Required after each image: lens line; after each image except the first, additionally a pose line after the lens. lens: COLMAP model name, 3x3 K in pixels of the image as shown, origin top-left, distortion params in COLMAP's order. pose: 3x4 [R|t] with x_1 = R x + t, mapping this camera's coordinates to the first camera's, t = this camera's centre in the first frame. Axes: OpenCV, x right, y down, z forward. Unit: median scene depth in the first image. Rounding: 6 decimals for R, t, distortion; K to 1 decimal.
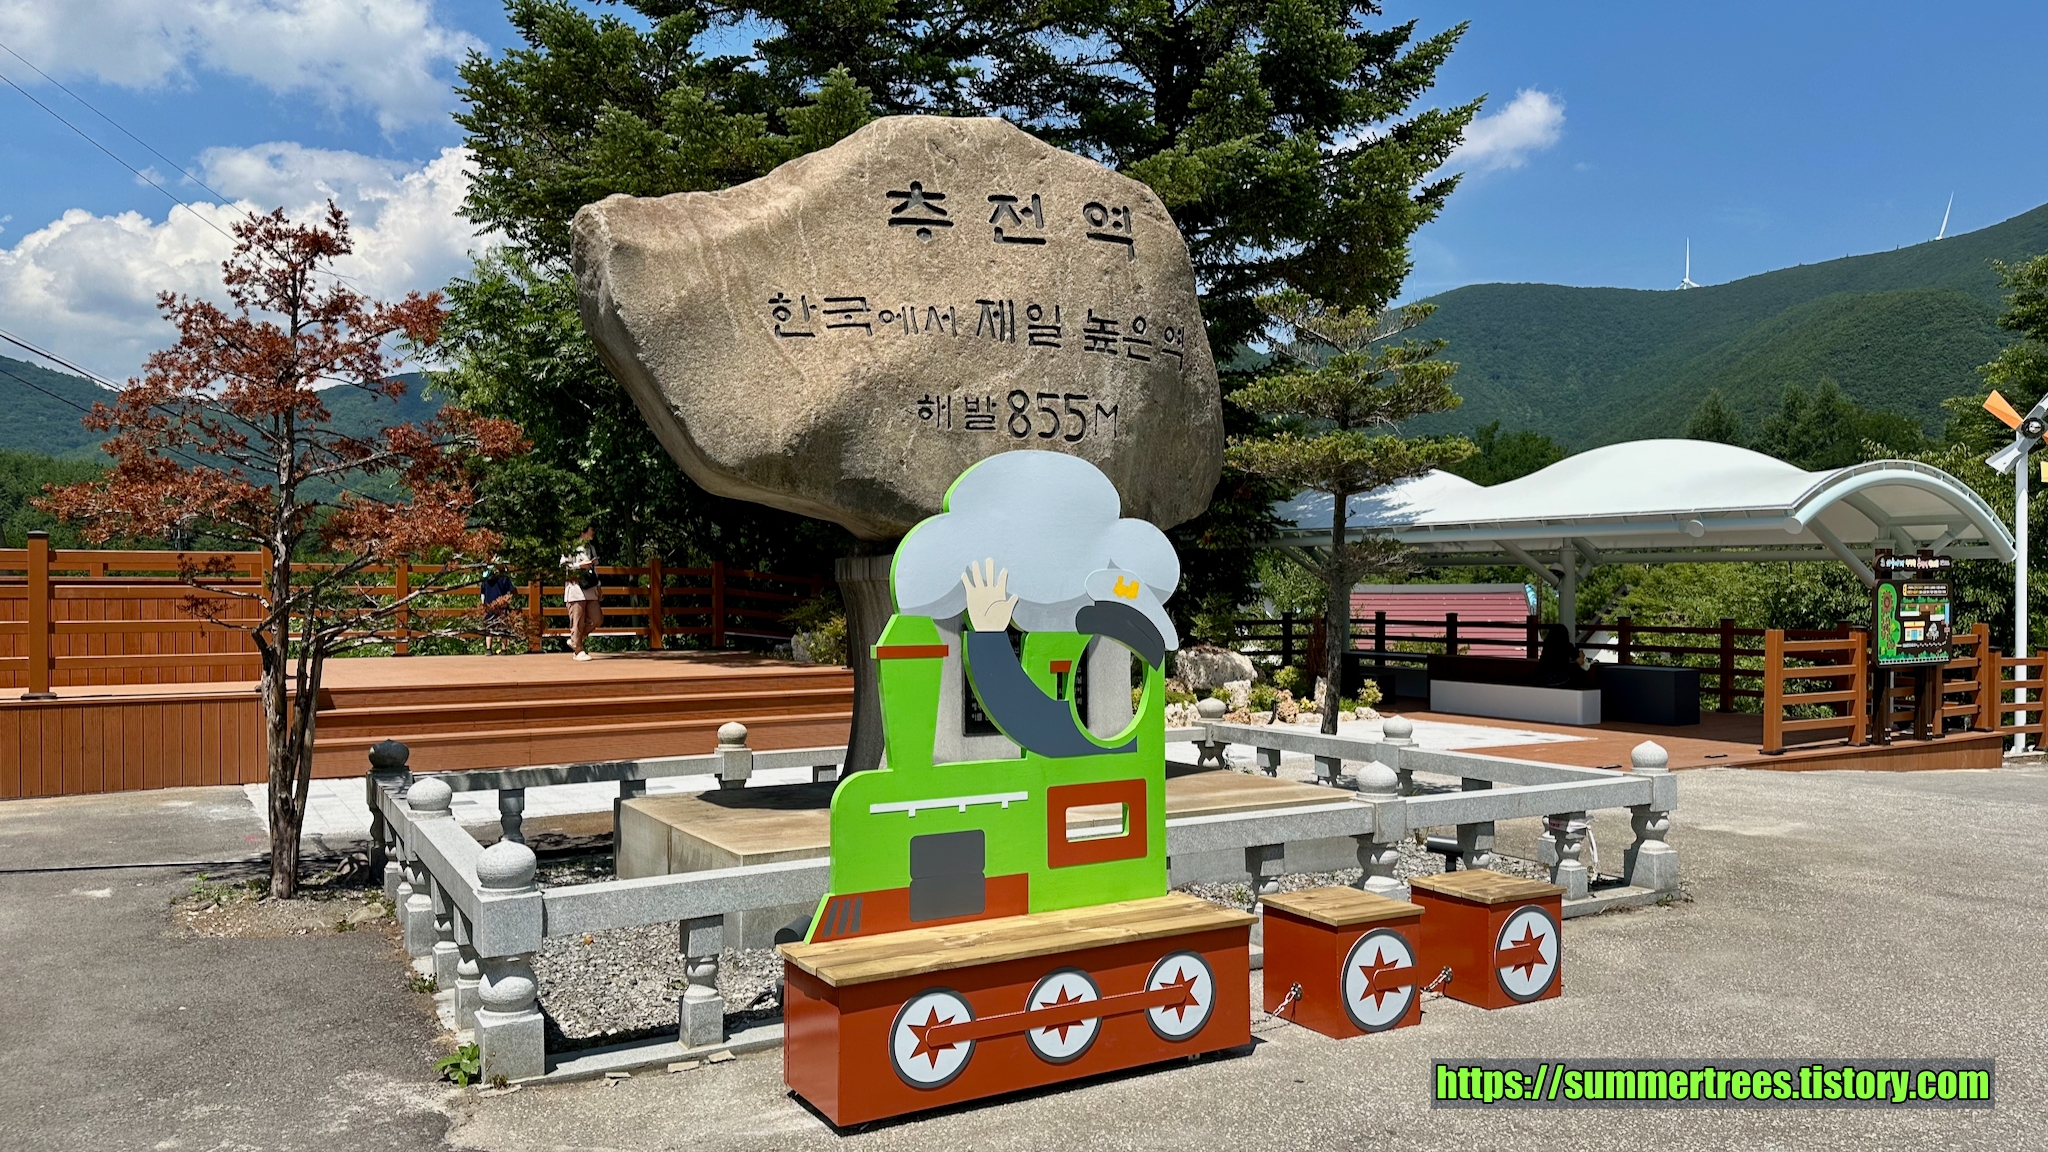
lens RADIAL K [[1512.4, 0, 937.5], [0, 1512.4, 648.1], [0, 0, 1]] dist [0.000428, -0.010580]
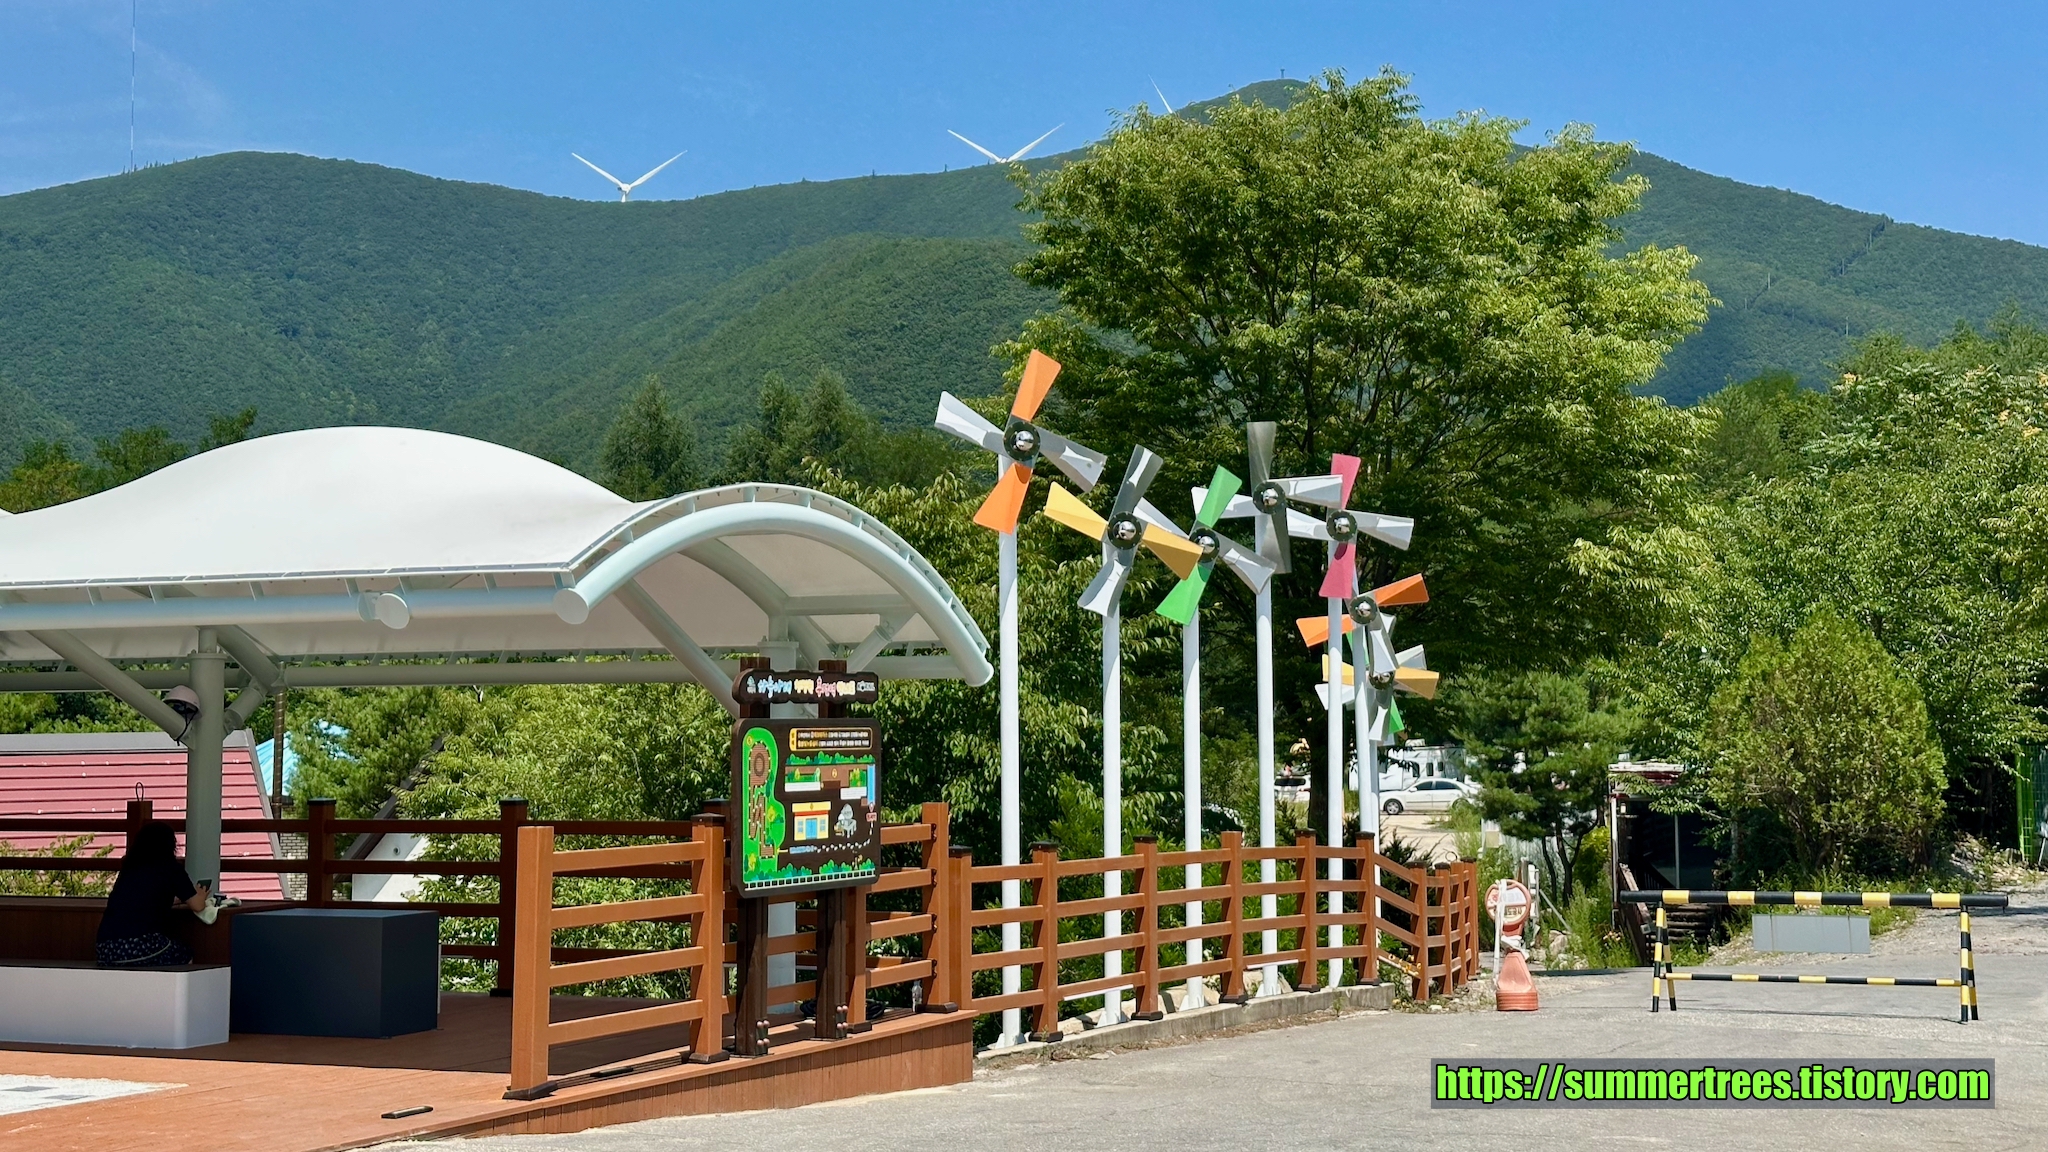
lens RADIAL K [[3016.9, 0, 1024.0], [0, 3016.9, 576.0], [0, 0, 1]] dist [0.193668, 0.023820]
pose [[0.831600, 0.025450, 0.554791, 0.136504], [0.026249, 0.996032, -0.085036, -0.004874], [-0.554754, 0.085278, 0.827632, 0.110482]]
